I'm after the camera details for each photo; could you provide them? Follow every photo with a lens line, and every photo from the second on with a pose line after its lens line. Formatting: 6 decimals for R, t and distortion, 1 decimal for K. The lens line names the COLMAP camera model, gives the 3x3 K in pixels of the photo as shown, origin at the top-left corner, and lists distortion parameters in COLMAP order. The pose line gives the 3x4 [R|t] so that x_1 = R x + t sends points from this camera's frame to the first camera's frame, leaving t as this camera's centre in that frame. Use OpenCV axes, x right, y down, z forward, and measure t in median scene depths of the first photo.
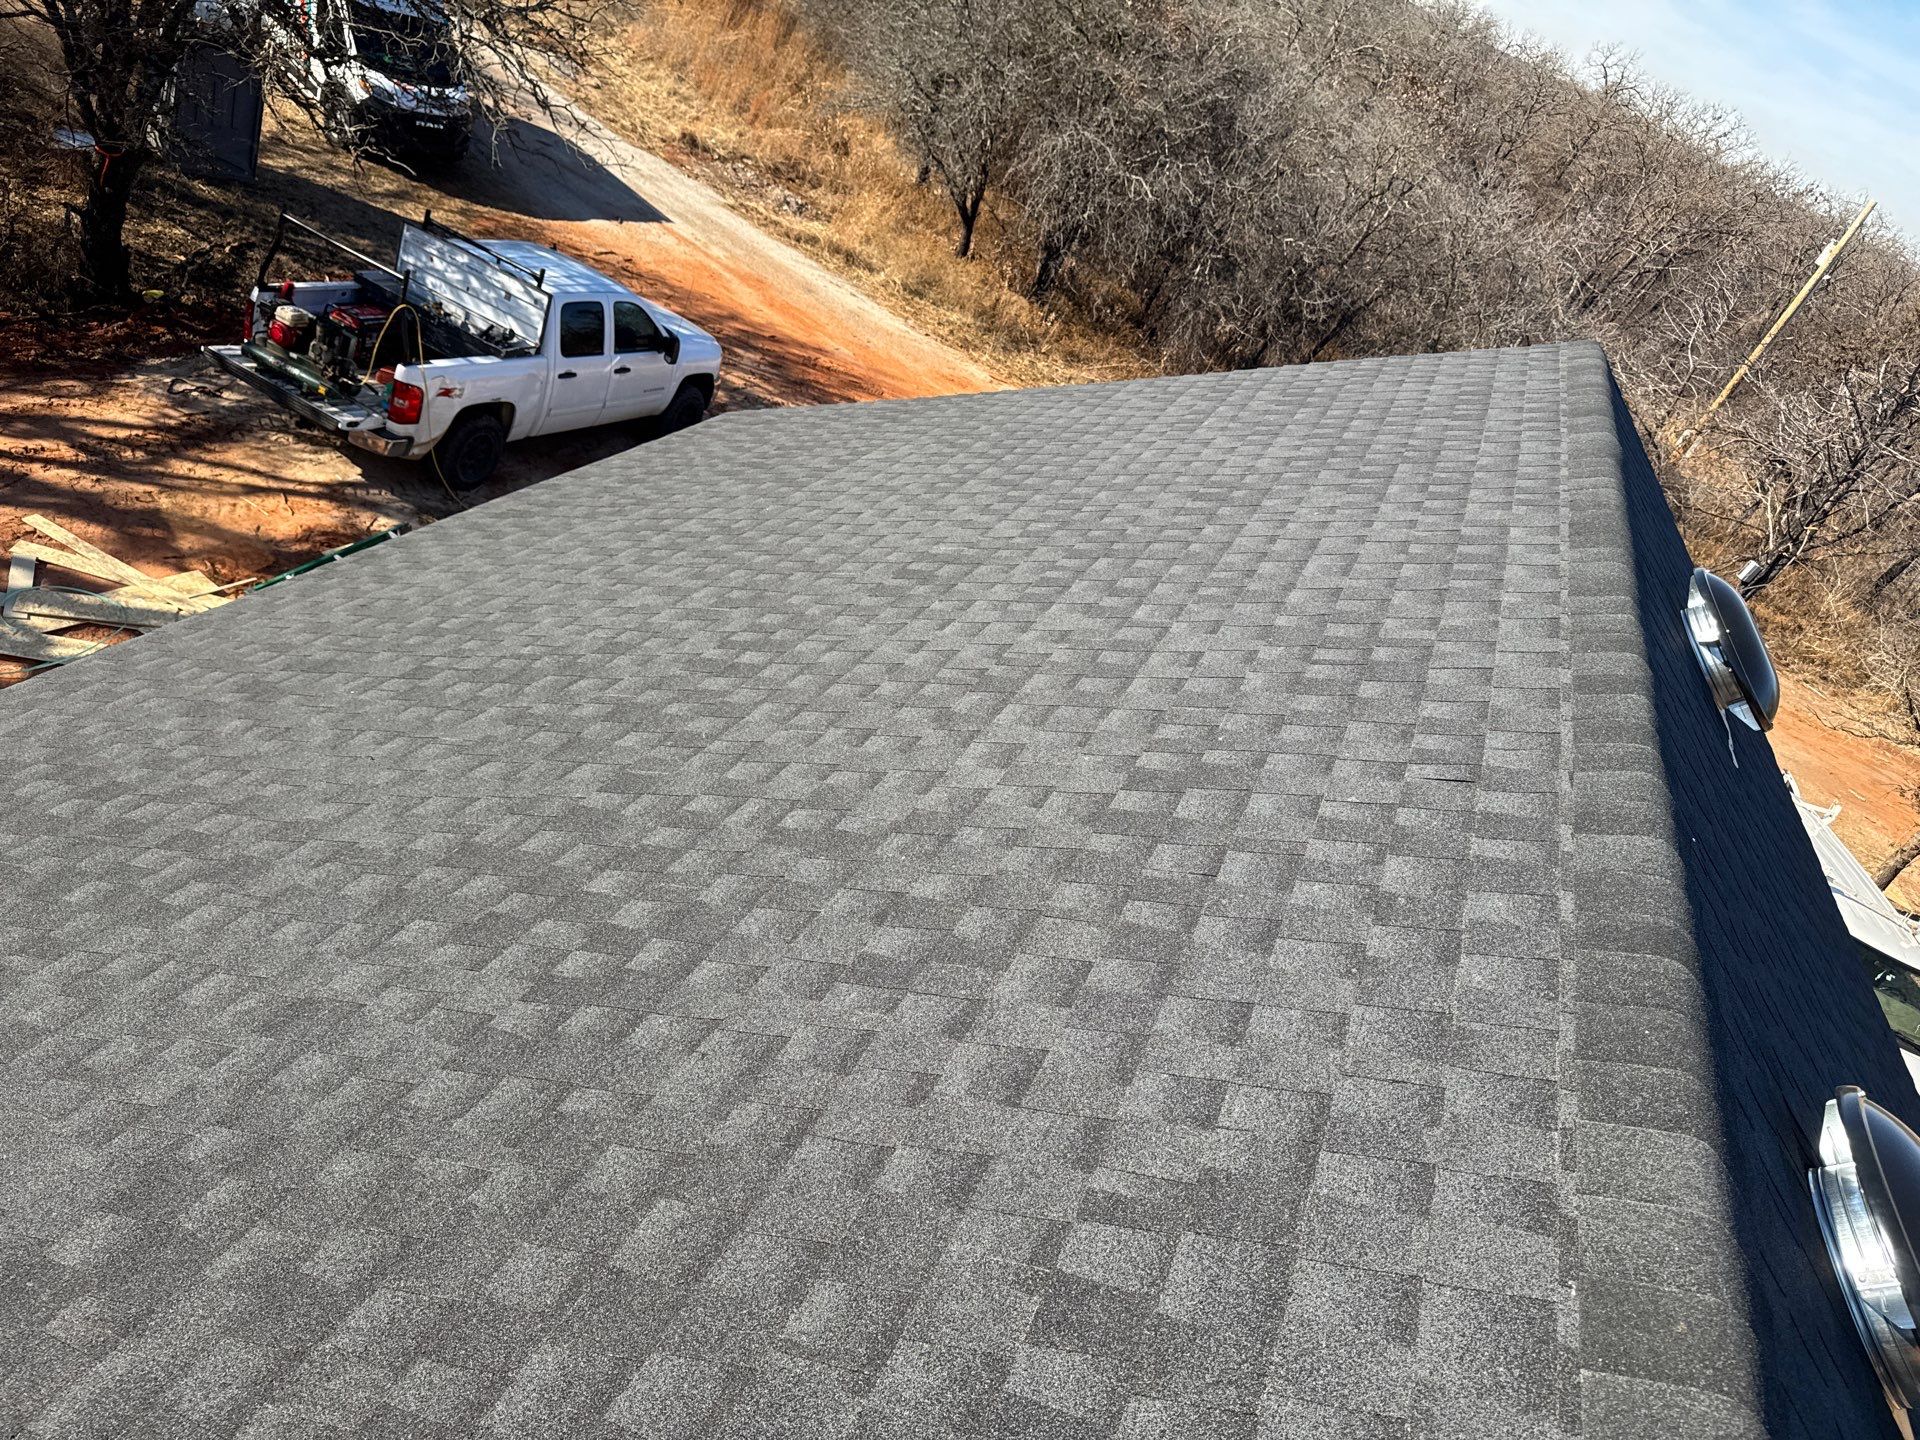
lens RADIAL K [[1416.4, 0, 1028.3], [0, 1416.4, 716.8], [0, 0, 1]] dist [0.053885, -0.058125]
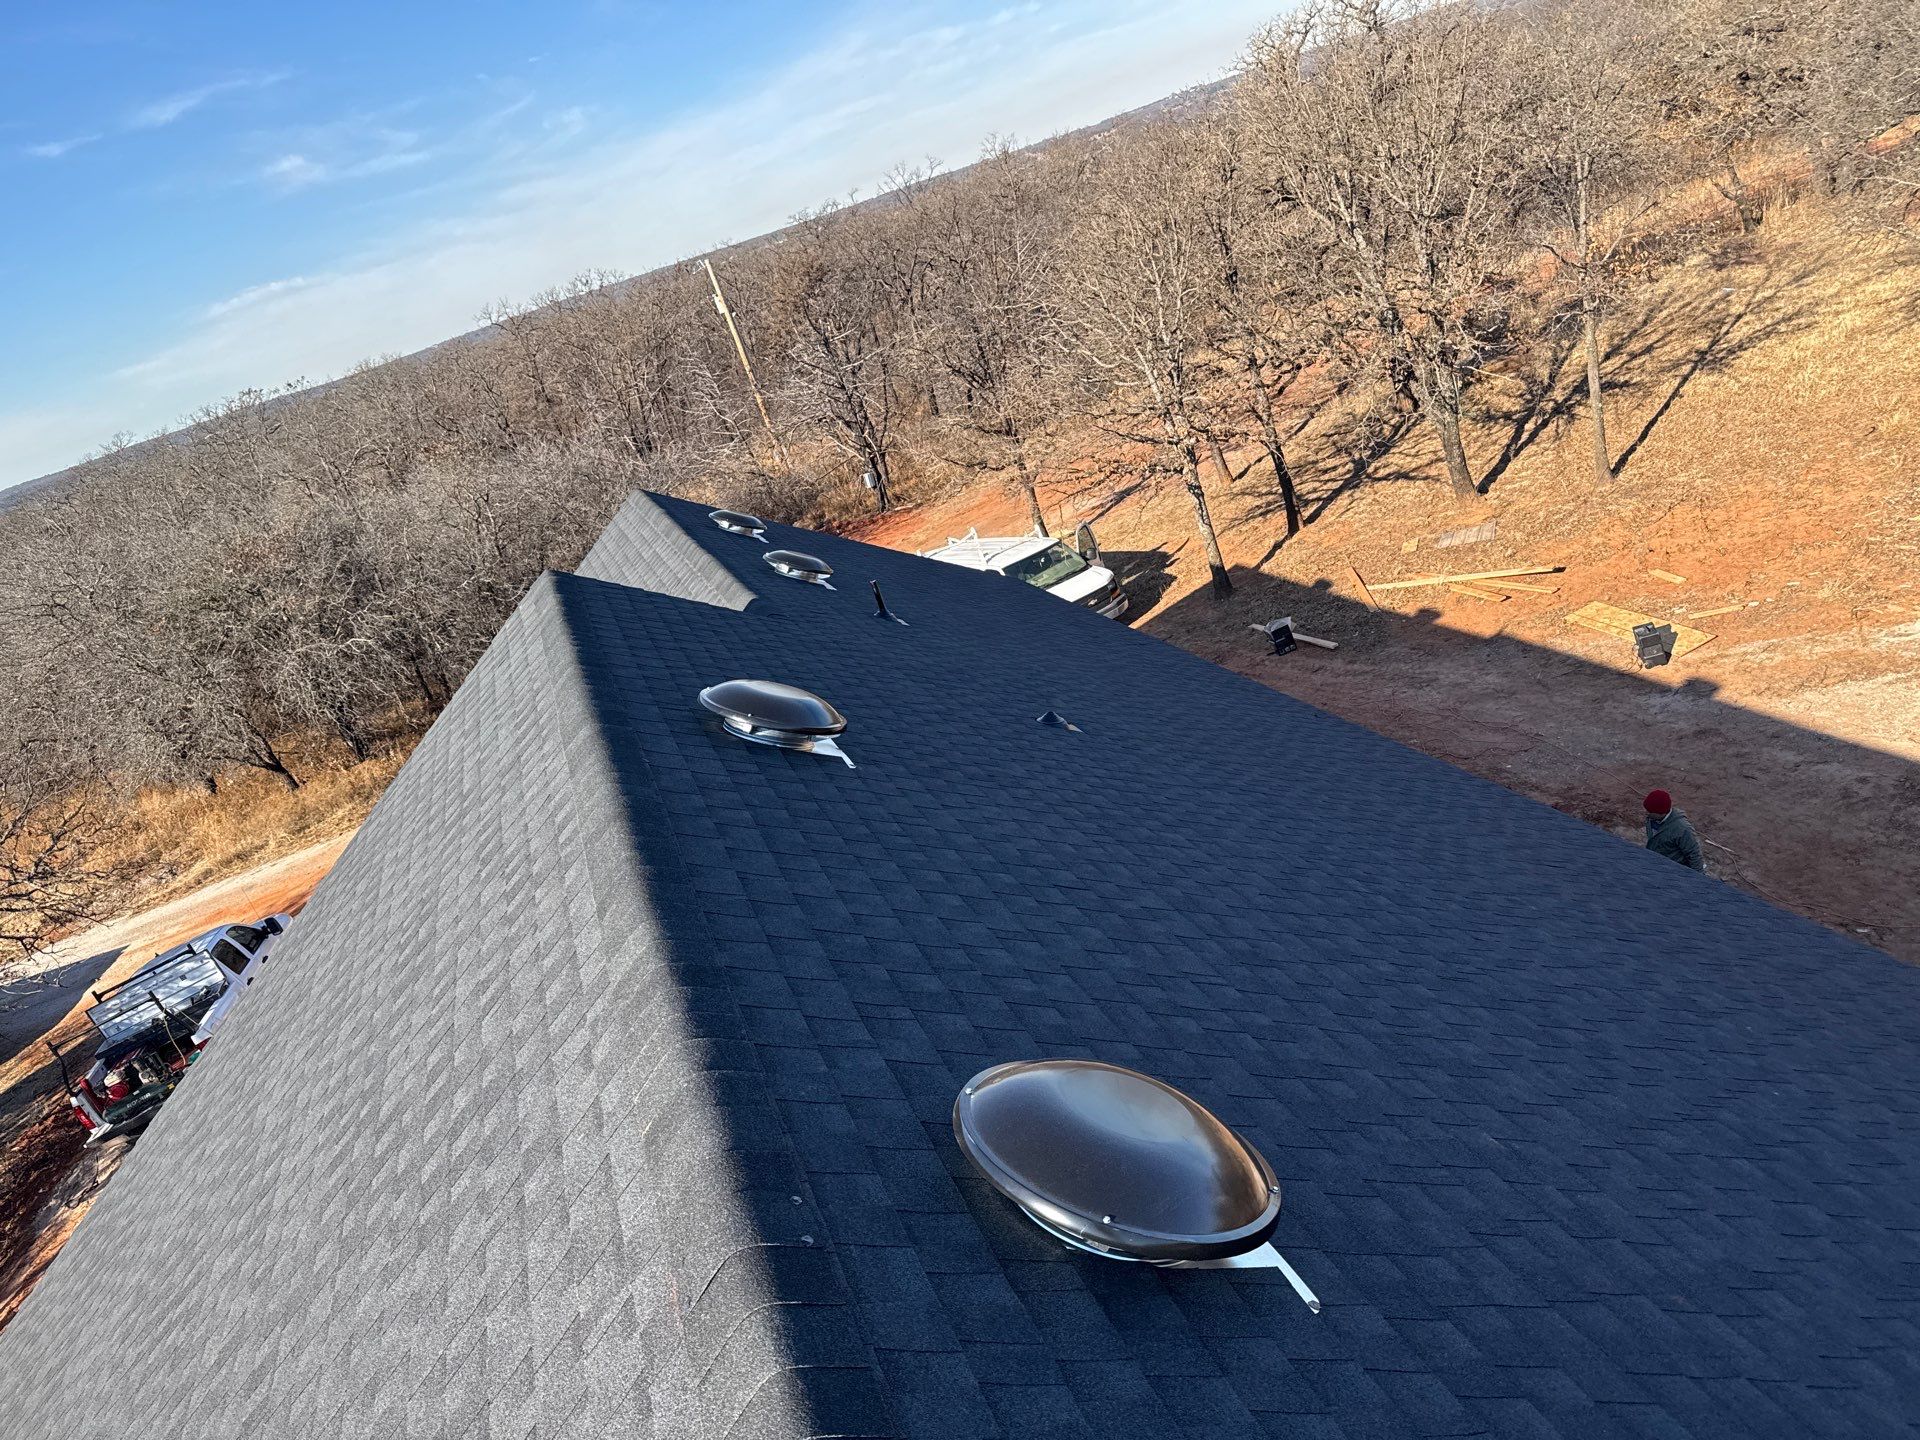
lens RADIAL K [[1396.9, 0, 960.0], [0, 1396.9, 720.0], [0, 0, 1]] dist [-0.003097, -0.006636]
pose [[0.540009, -0.775428, 0.327264, -0.093104], [0.815016, 0.578826, 0.026649, 0.085772], [-0.210093, 0.252334, 0.944557, -0.305759]]
